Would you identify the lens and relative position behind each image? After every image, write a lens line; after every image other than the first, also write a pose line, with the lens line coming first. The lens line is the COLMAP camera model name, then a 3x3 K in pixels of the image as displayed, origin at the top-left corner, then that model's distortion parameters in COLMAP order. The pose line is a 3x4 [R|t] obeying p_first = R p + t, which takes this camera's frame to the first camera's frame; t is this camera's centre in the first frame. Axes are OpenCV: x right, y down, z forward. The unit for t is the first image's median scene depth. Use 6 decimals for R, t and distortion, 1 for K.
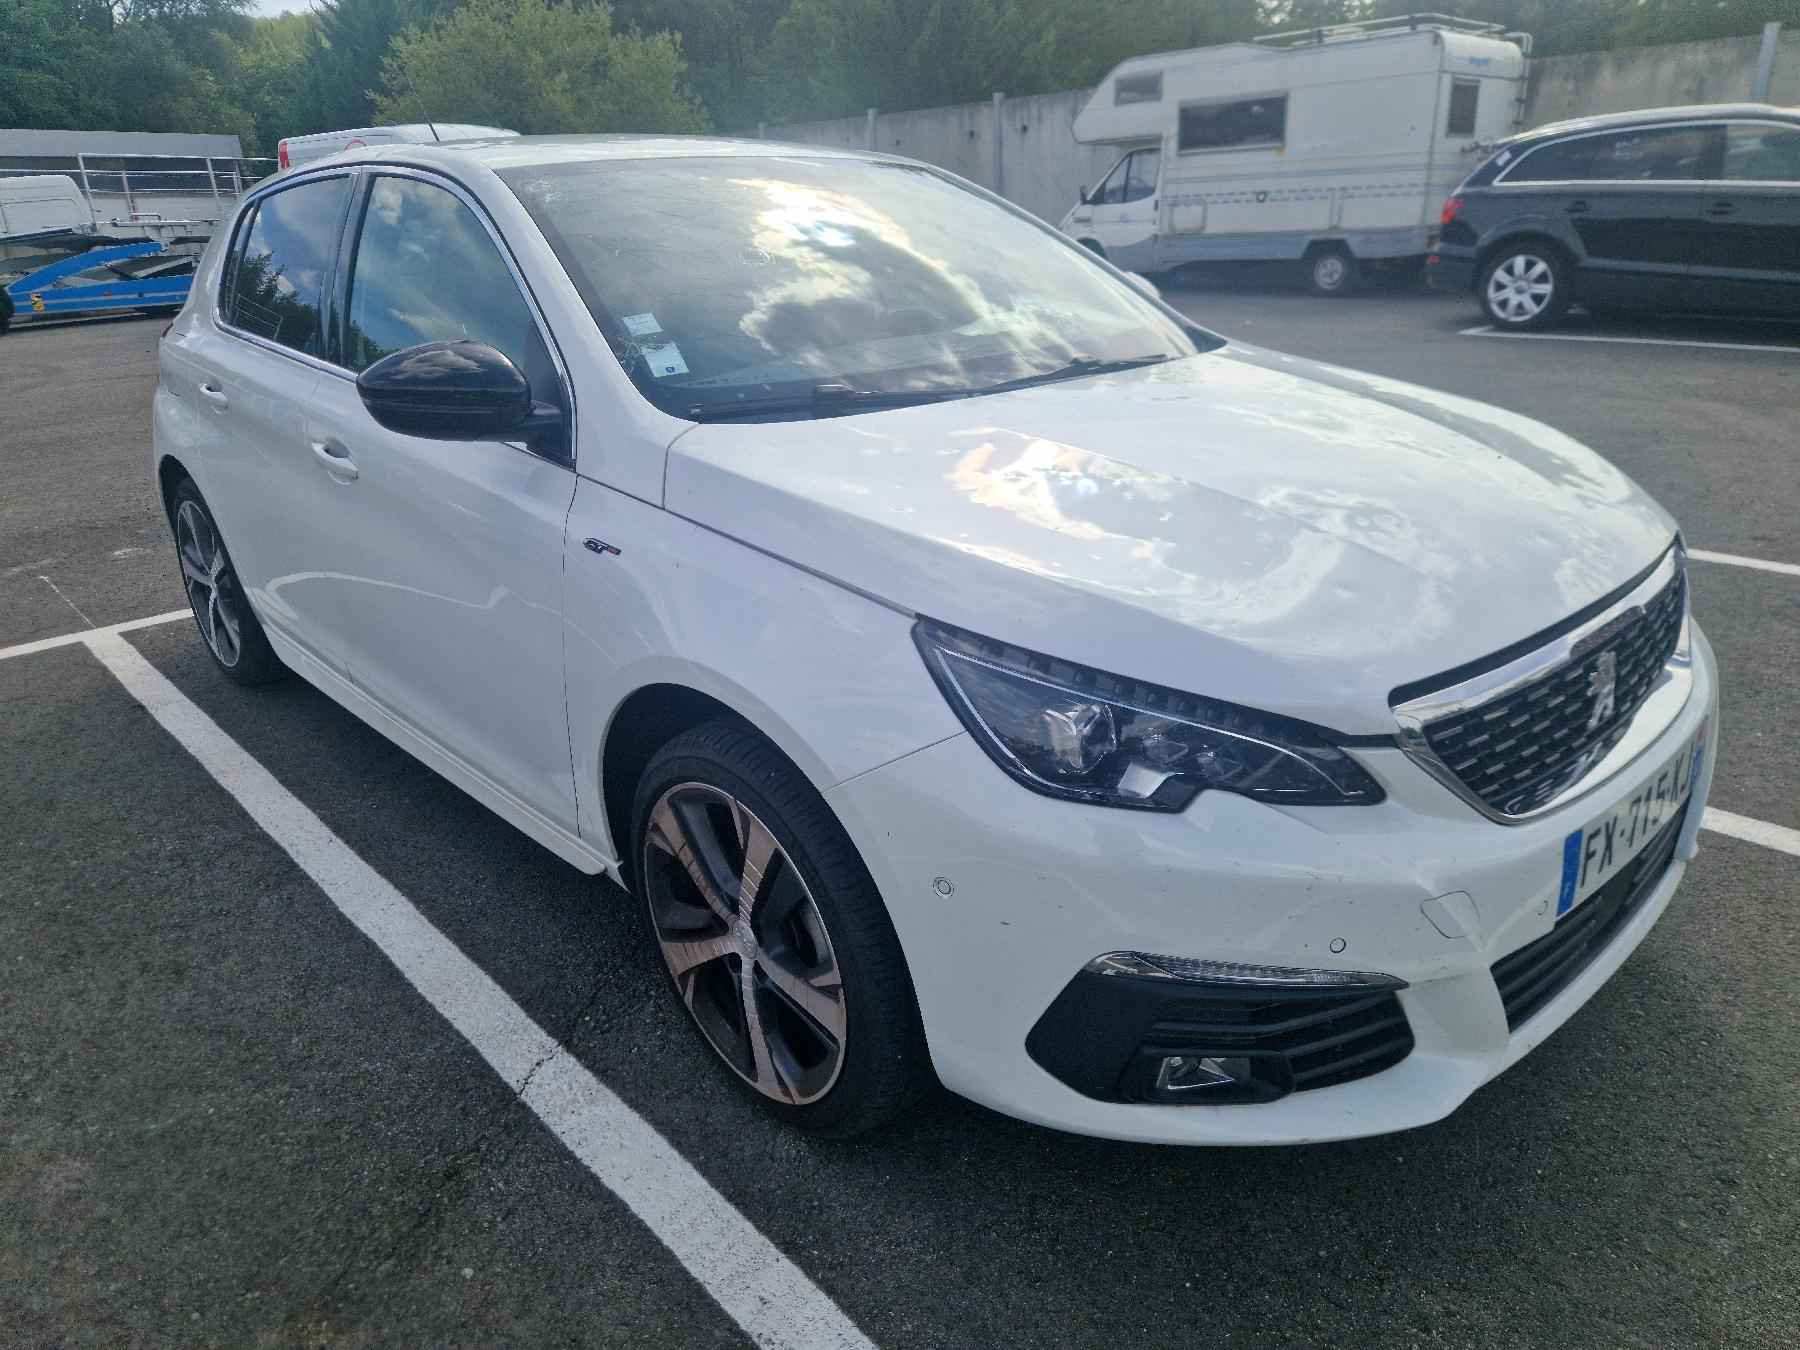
lens RADIAL K [[1226.2, 0, 891.5], [0, 1226.2, 646.3], [0, 0, 1]] dist [0.067170, -0.052630]
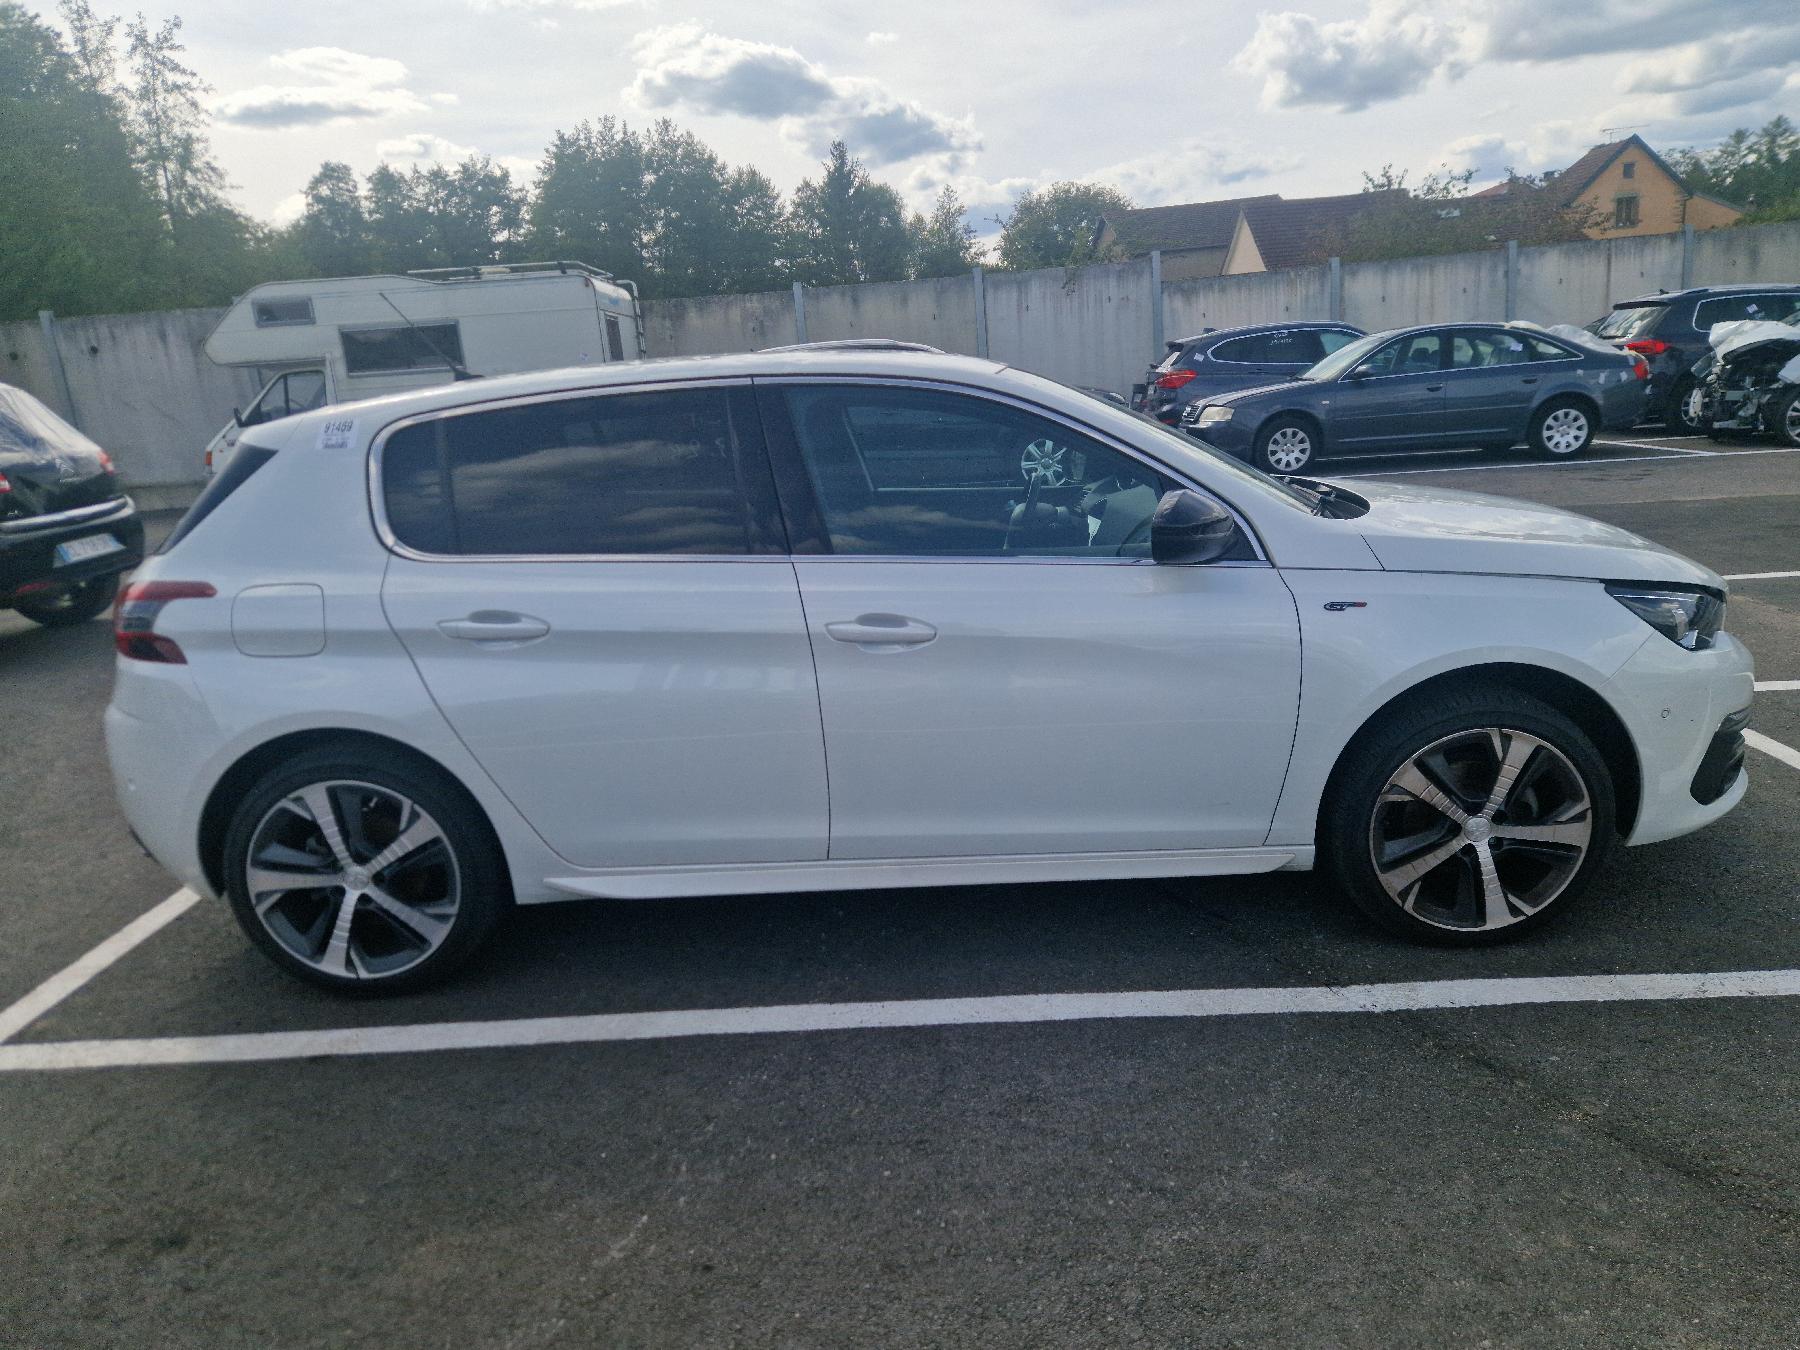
lens RADIAL K [[1231.7, 0, 900.0], [0, 1231.7, 675.0], [0, 0, 1]] dist [0.052546, -0.045213]
pose [[0.691685, -0.181719, 0.698964, -0.245349], [0.279508, 0.959761, -0.027075, -0.016316], [-0.665919, 0.214094, 0.714644, 0.046206]]
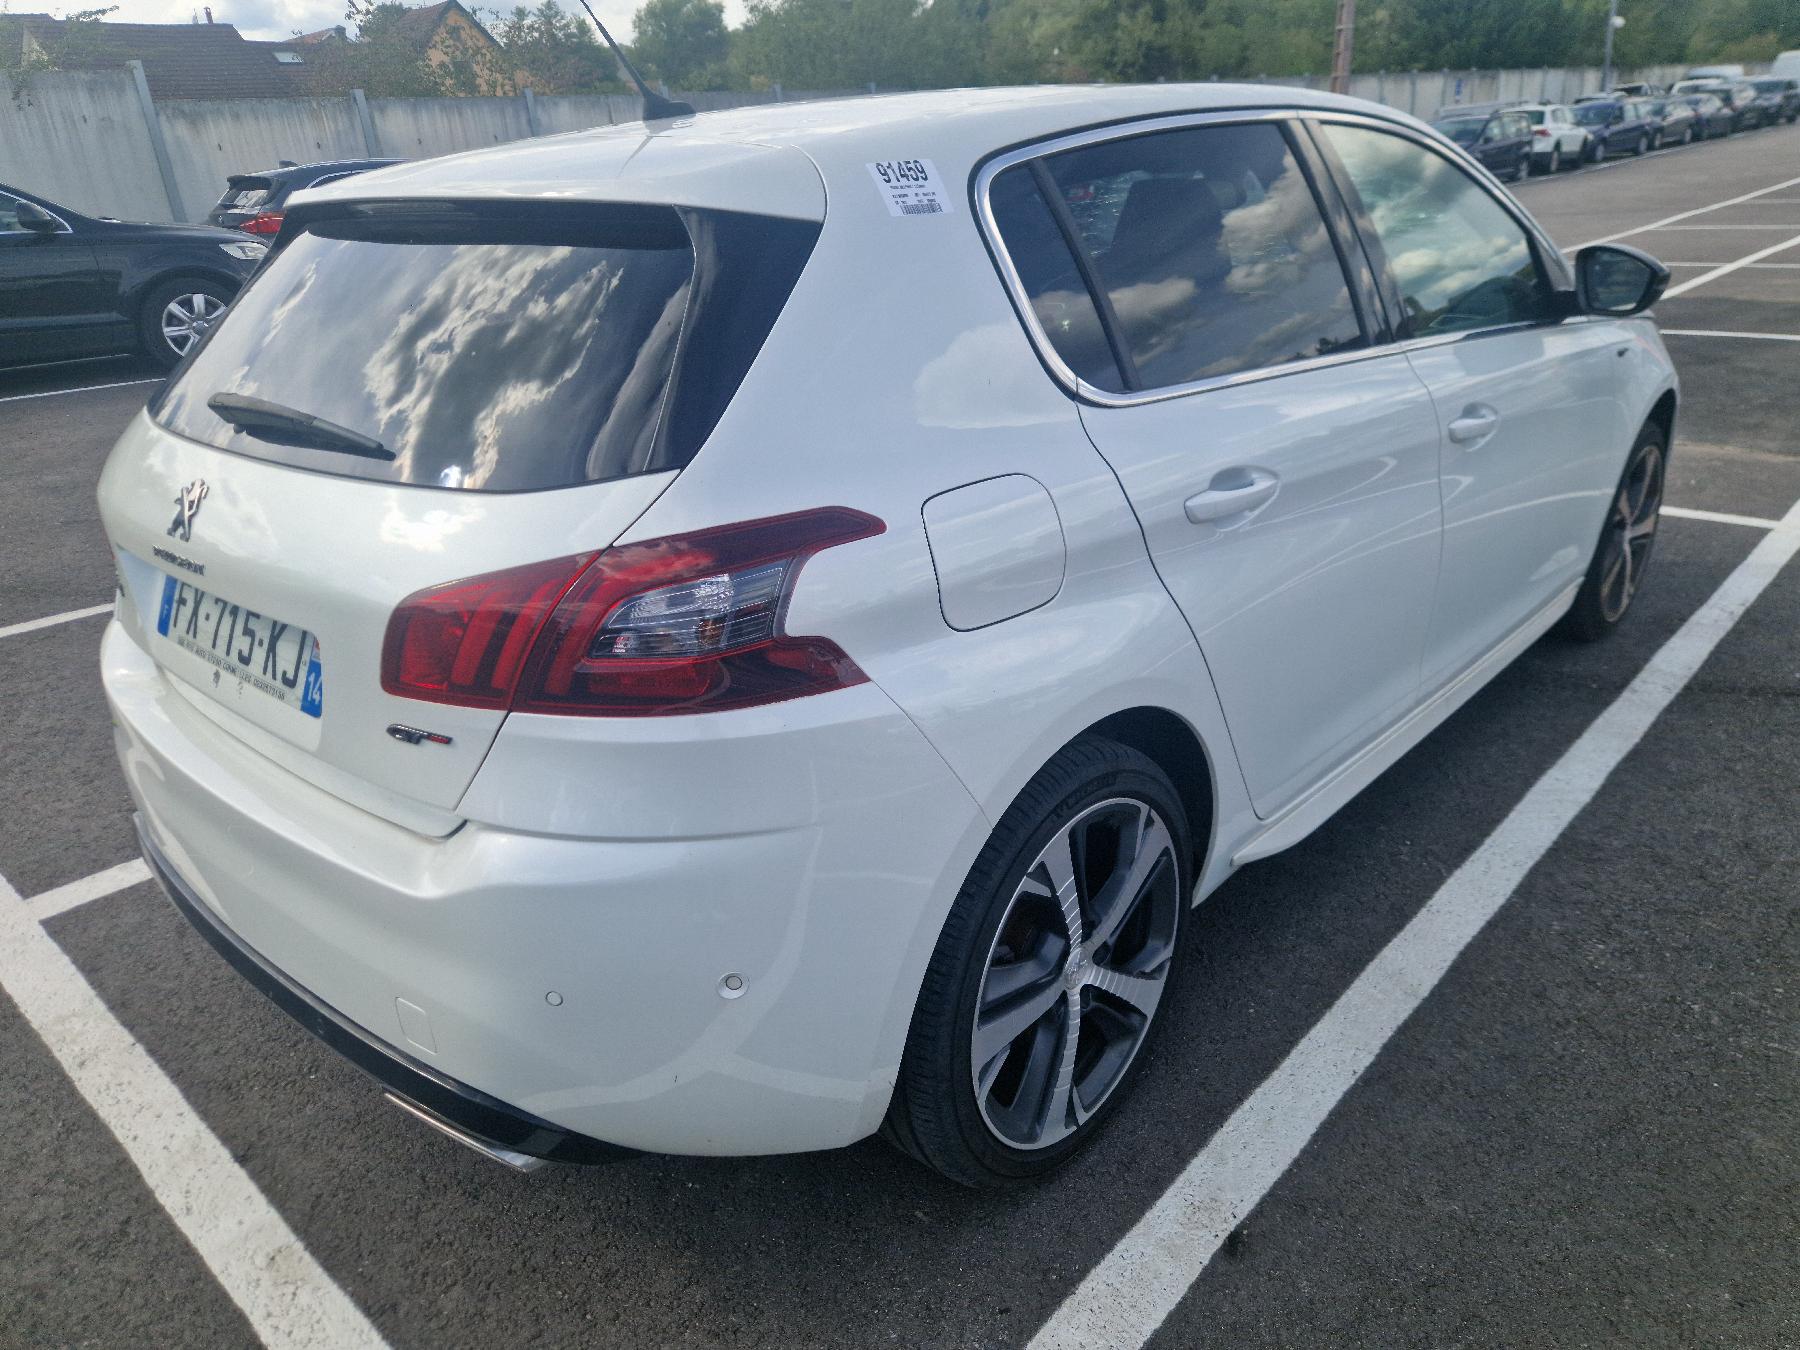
lens RADIAL K [[1226.2, 0, 891.5], [0, 1226.2, 646.3], [0, 0, 1]] dist [0.067170, -0.052630]
pose [[-0.080966, -0.325073, 0.942217, -0.274980], [0.380746, 0.863542, 0.330647, -0.098763], [-0.921128, 0.385516, 0.053852, 0.290421]]
